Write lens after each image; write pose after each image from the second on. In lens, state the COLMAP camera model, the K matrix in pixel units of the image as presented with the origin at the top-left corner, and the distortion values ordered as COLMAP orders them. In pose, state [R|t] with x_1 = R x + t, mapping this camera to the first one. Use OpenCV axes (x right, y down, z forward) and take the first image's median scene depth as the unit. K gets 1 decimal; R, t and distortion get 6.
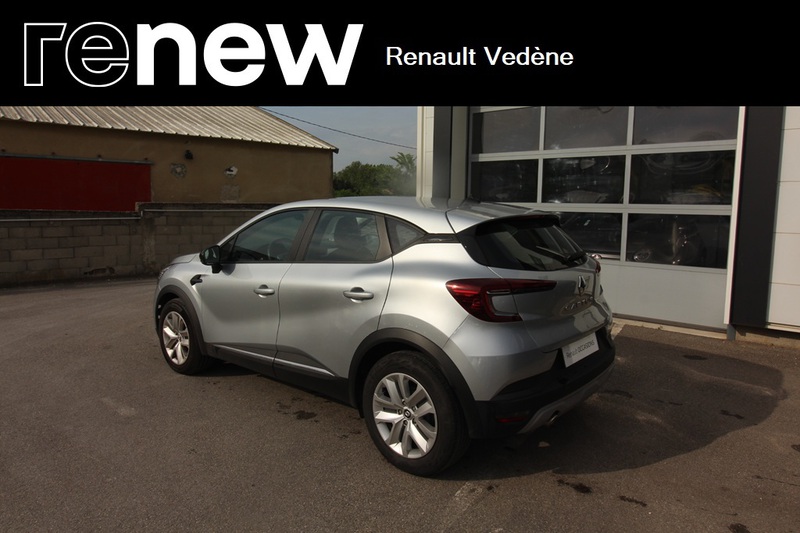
lens RADIAL K [[522.7, 0, 400.5], [0, 522.7, 265.4], [0, 0, 1]] dist [0.004497, -0.003405]
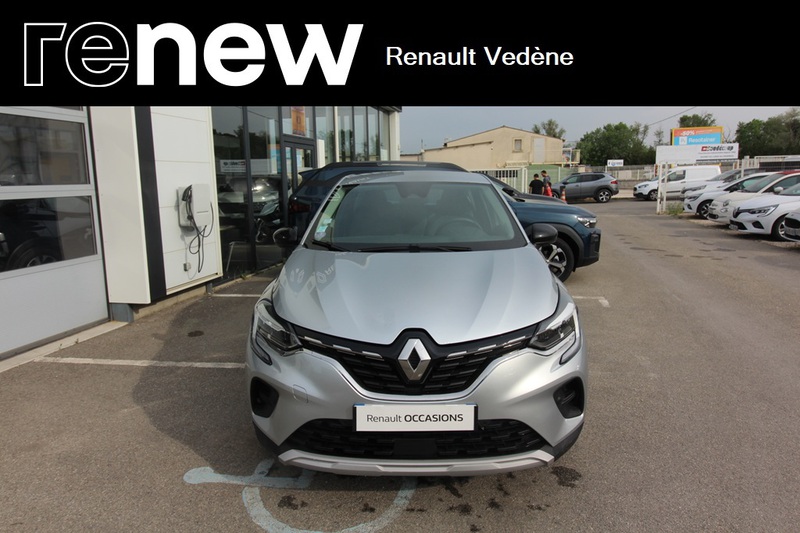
lens RADIAL K [[522.7, 0, 395.9], [0, 522.7, 262.8], [0, 0, 1]] dist [0.004497, -0.003405]
pose [[-0.455318, -0.143297, 0.878722, -0.256601], [0.125965, 0.966667, 0.222909, -0.070565], [-0.881373, 0.212183, -0.422090, 0.558921]]
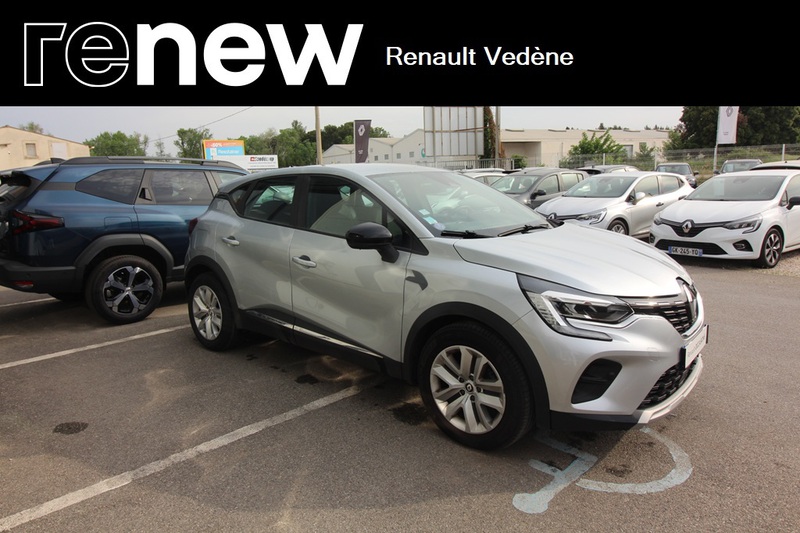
lens RADIAL K [[522.7, 0, 396.8], [0, 522.7, 262.0], [0, 0, 1]] dist [0.004497, -0.003405]
pose [[-0.976820, -0.015627, 0.213493, 0.039488], [0.046570, 0.957931, 0.283195, -0.091281], [-0.208937, 0.286573, -0.934998, 0.771897]]
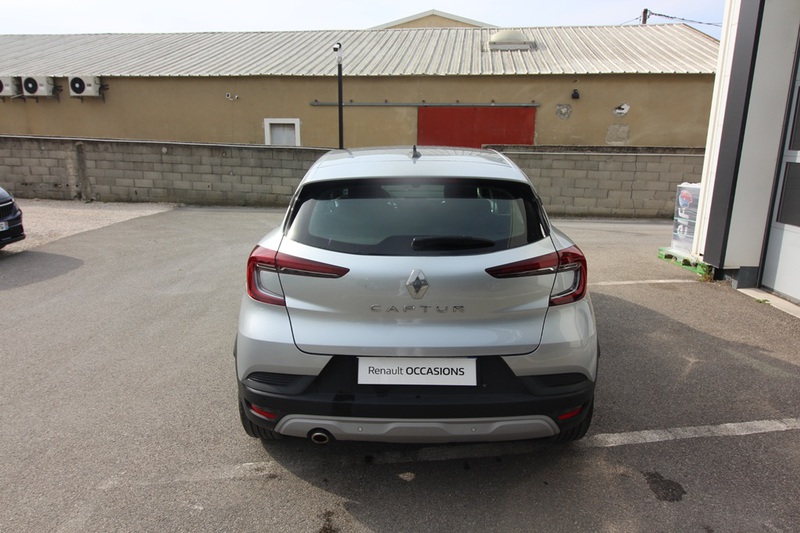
lens RADIAL K [[522.7, 0, 400.6], [0, 522.7, 265.5], [0, 0, 1]] dist [0.004497, -0.003405]
pose [[0.645476, 0.180115, -0.742240, 0.267458], [-0.095197, 0.983191, 0.155799, -0.028891], [0.757825, -0.029906, 0.651772, 0.169115]]
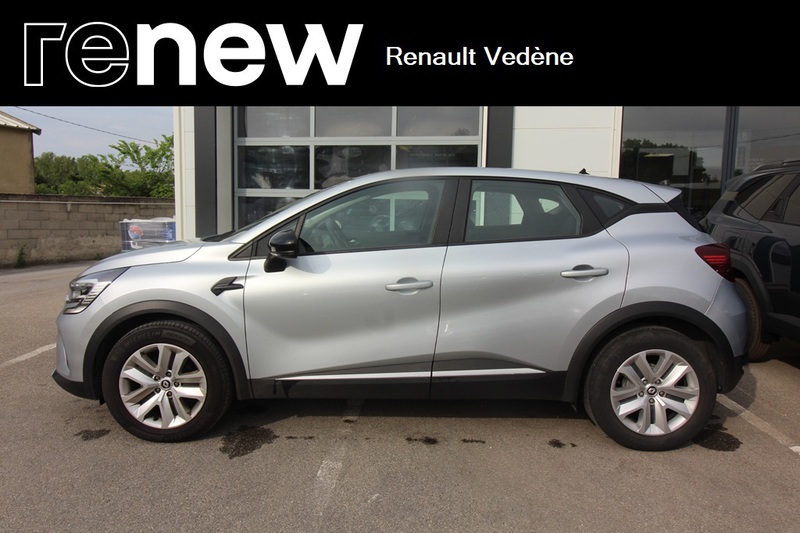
lens RADIAL K [[522.7, 0, 397.6], [0, 522.7, 261.5], [0, 0, 1]] dist [0.004497, -0.003405]
pose [[0.878072, -0.046354, 0.476278, -0.055461], [0.050406, 0.998720, 0.004273, 0.017165], [-0.475866, 0.020256, 0.879284, 0.029335]]
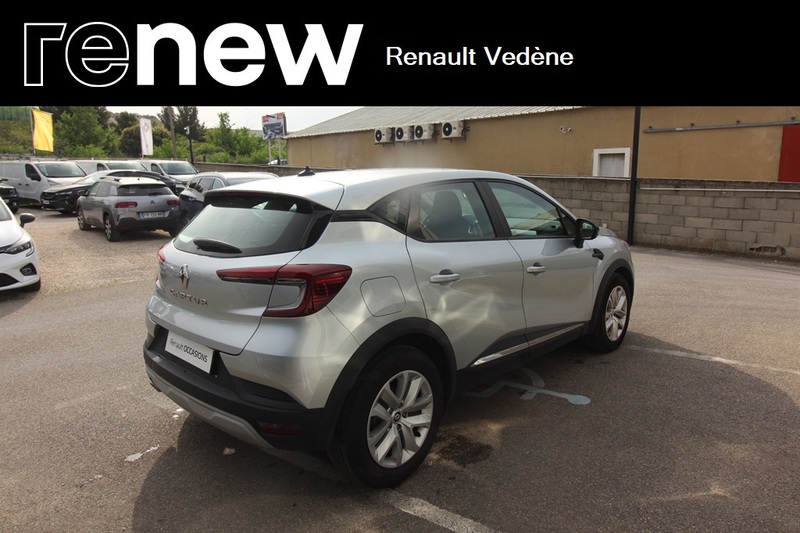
lens RADIAL K [[522.7, 0, 400.6], [0, 522.7, 270.9], [0, 0, 1]] dist [0.004497, -0.003405]
pose [[-0.046311, 0.179742, -0.982623, 0.365649], [-0.111886, 0.976555, 0.183906, -0.051321], [0.992641, 0.118459, -0.025114, 0.433508]]
